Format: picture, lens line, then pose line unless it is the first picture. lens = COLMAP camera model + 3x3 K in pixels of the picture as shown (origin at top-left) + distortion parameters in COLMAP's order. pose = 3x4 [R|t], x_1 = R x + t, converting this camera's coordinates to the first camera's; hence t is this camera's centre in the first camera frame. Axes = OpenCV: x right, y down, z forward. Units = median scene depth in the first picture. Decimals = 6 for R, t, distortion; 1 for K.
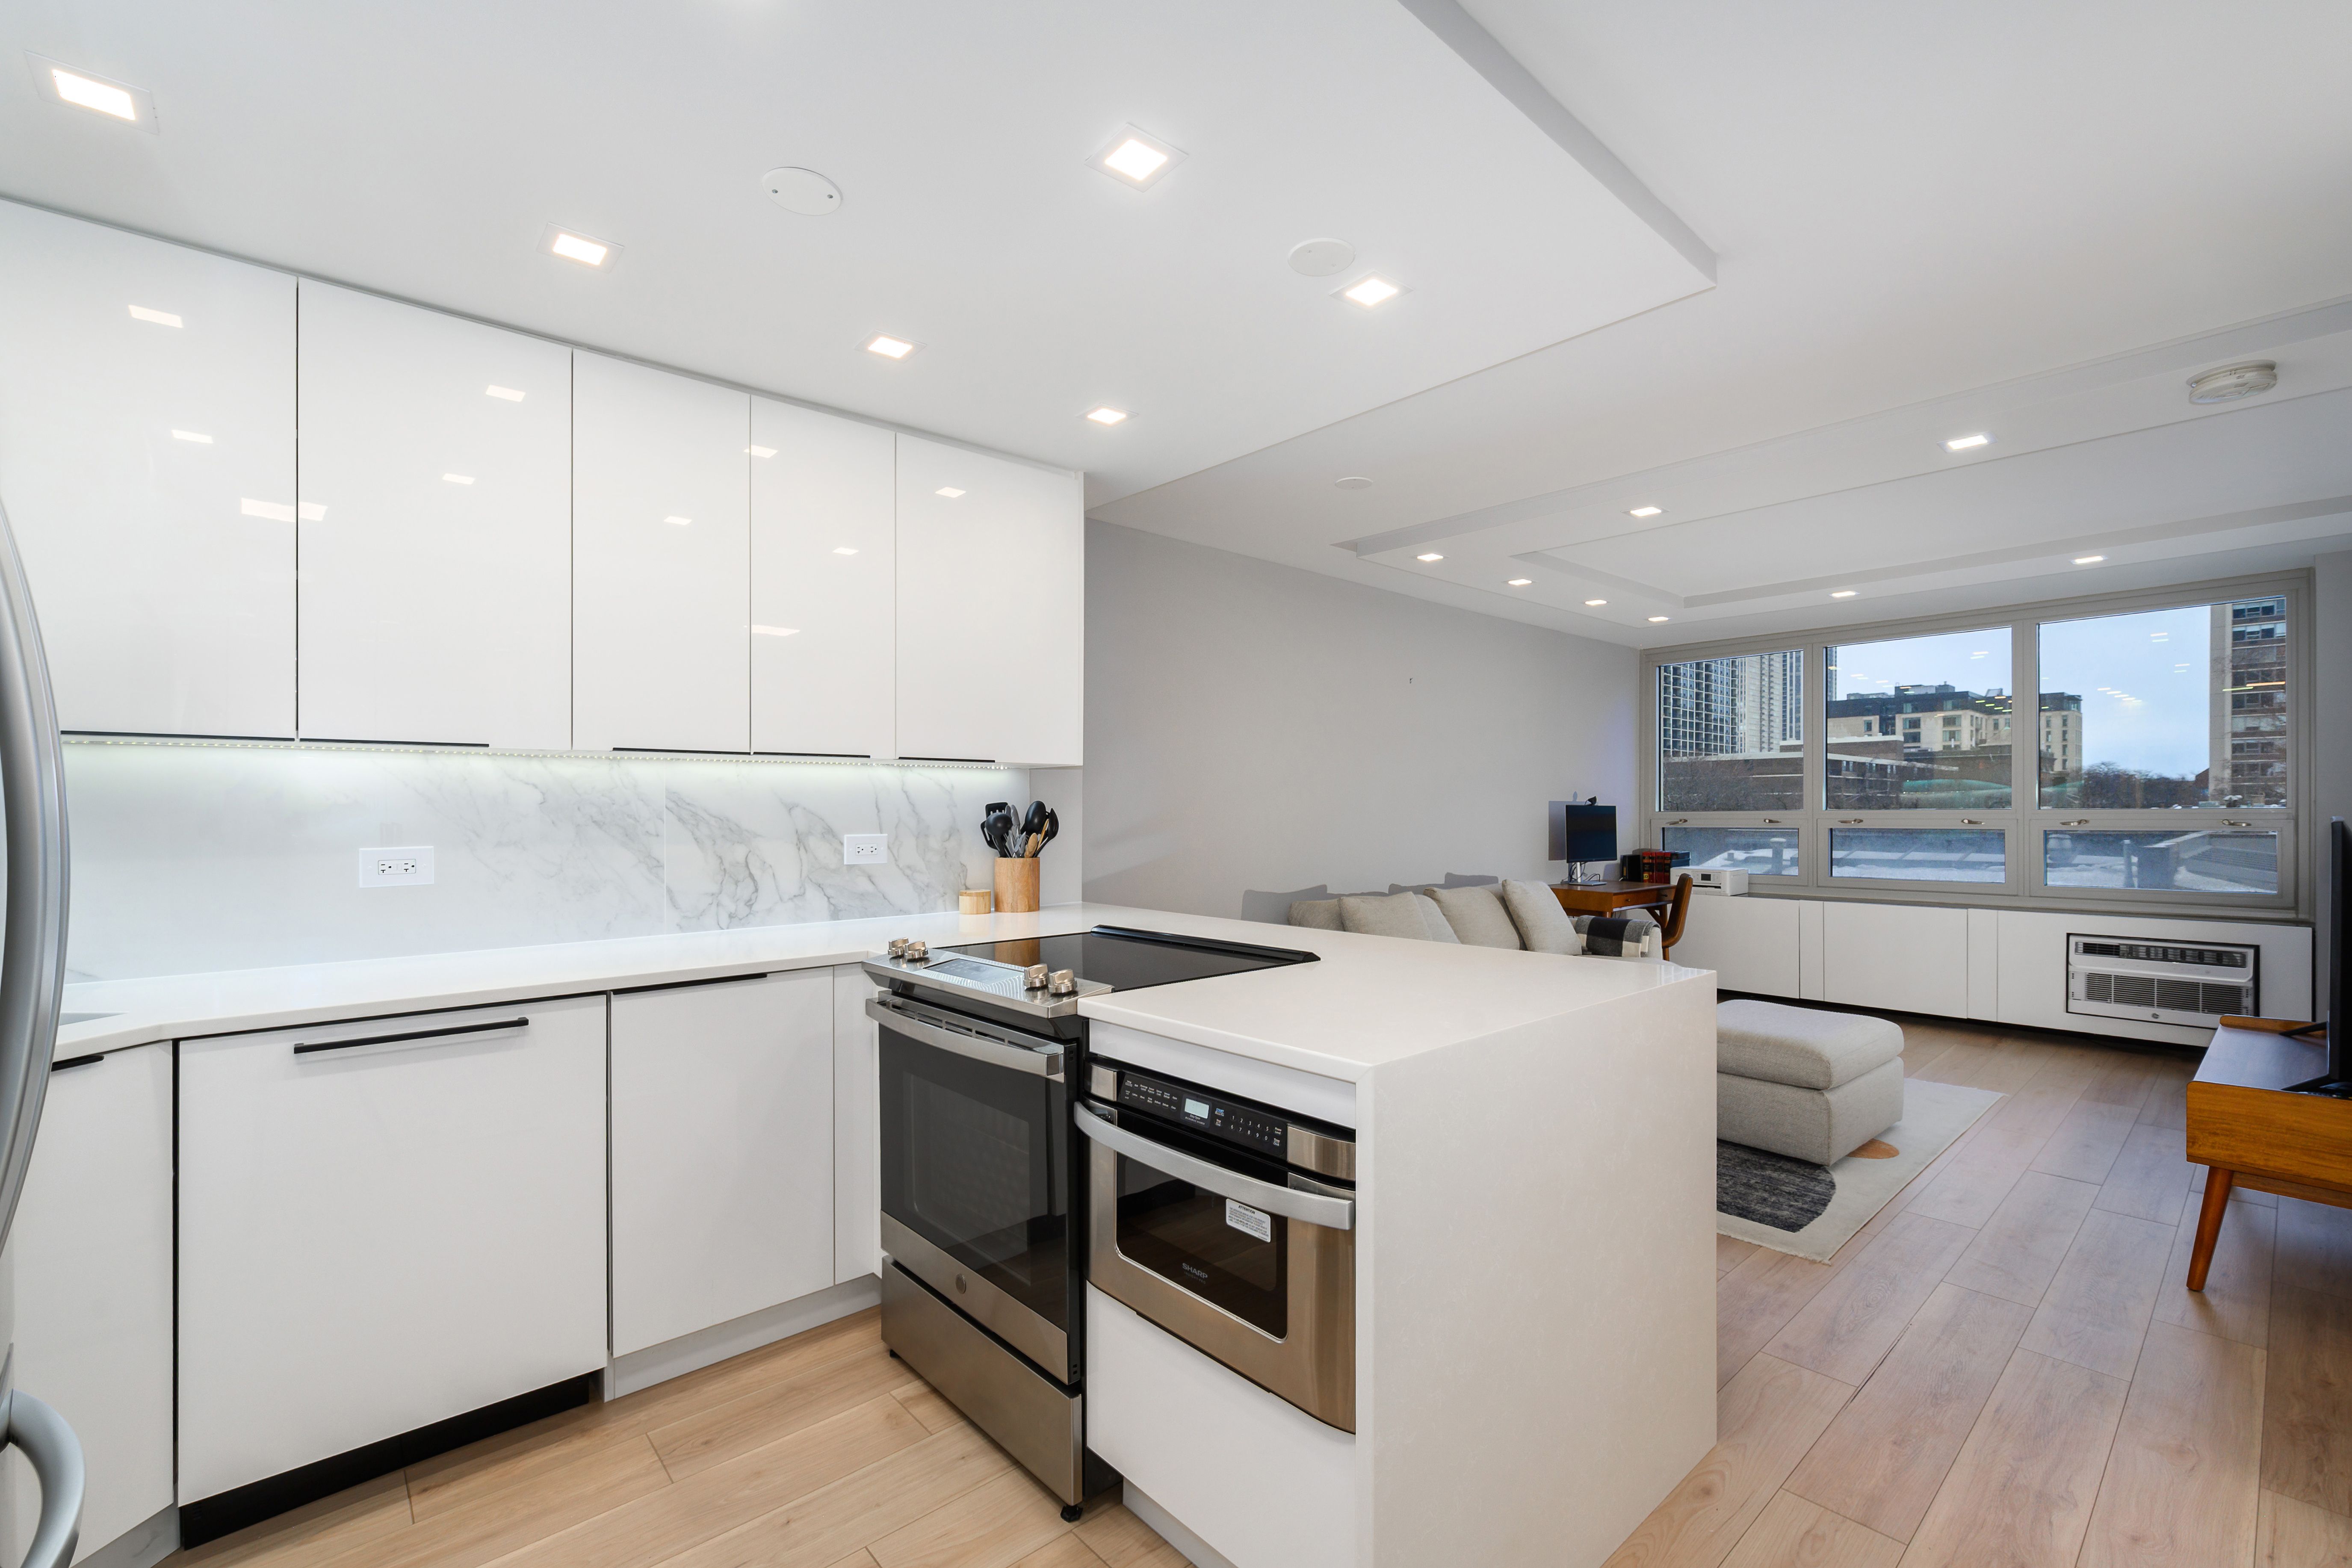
lens RADIAL K [[1030.1, 0, 1184.3], [0, 1030.1, 799.3], [0, 0, 1]] dist [0.003989, -0.000621]
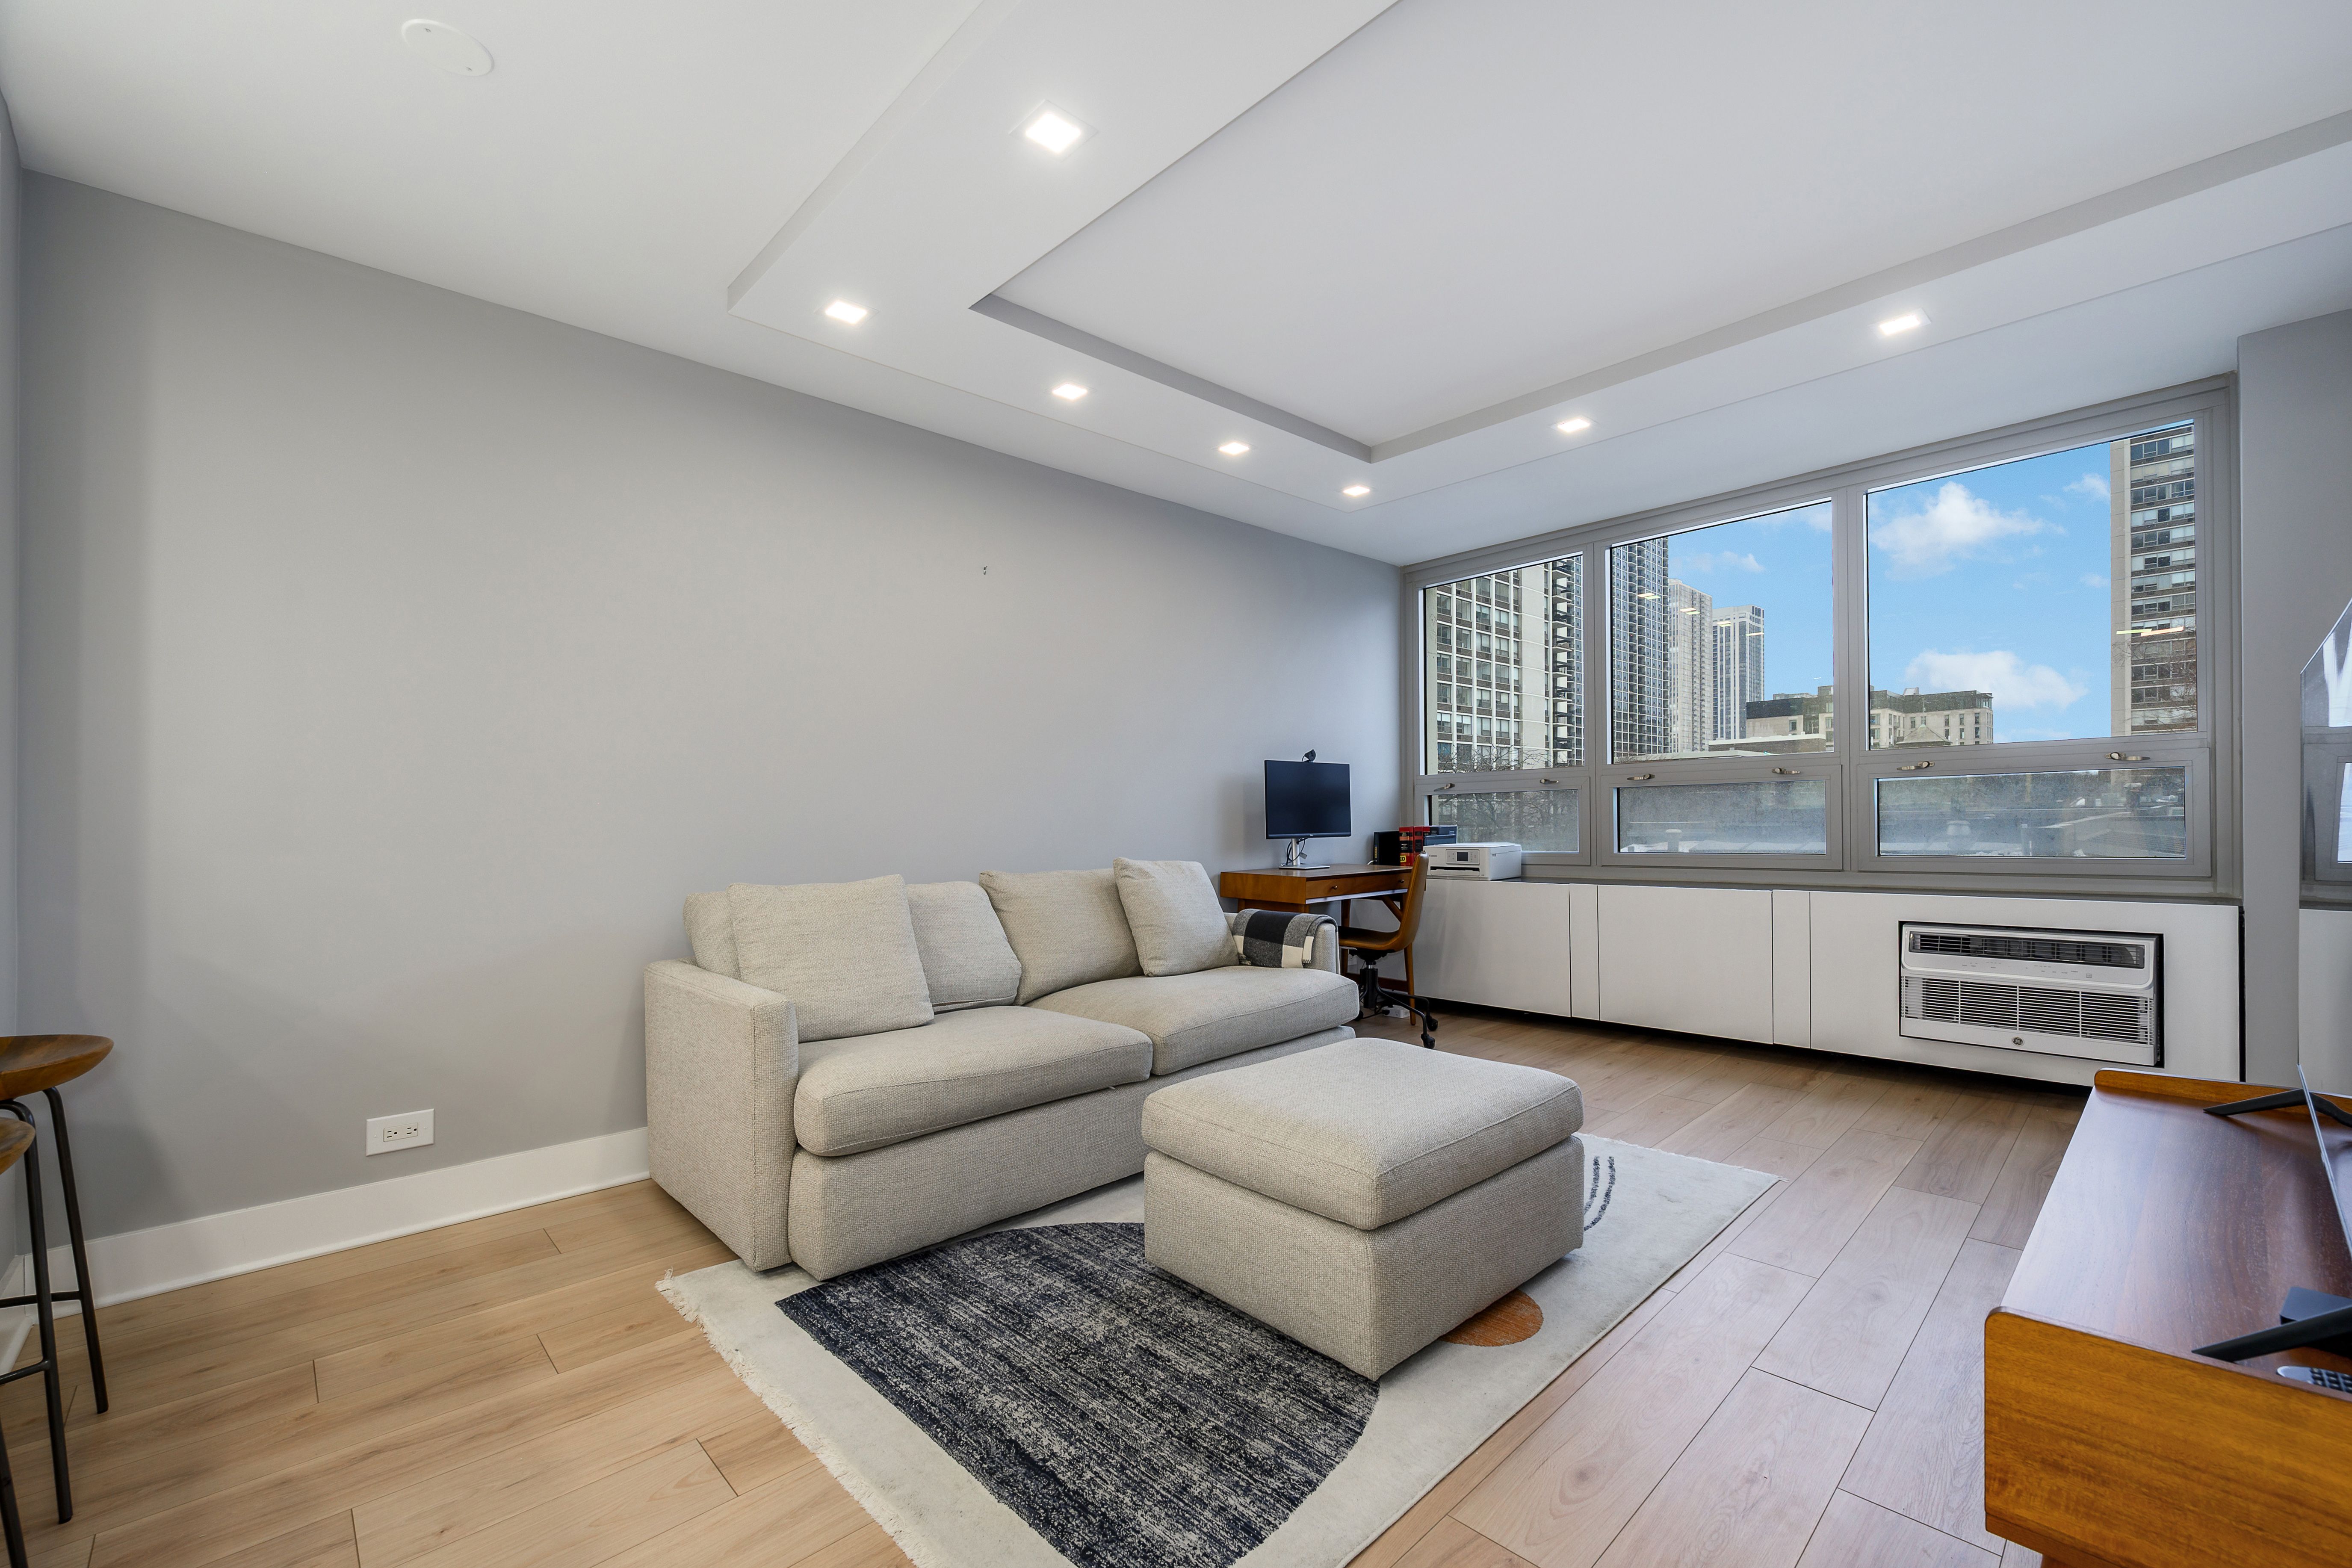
lens RADIAL K [[1030.1, 0, 1188.8], [0, 1030.1, 807.0], [0, 0, 1]] dist [0.003989, -0.000621]
pose [[0.998604, -0.012045, 0.051437, 0.299409], [0.012030, 0.999927, 0.000608, 0.040603], [-0.051441, 0.000012, 0.998676, 0.289643]]
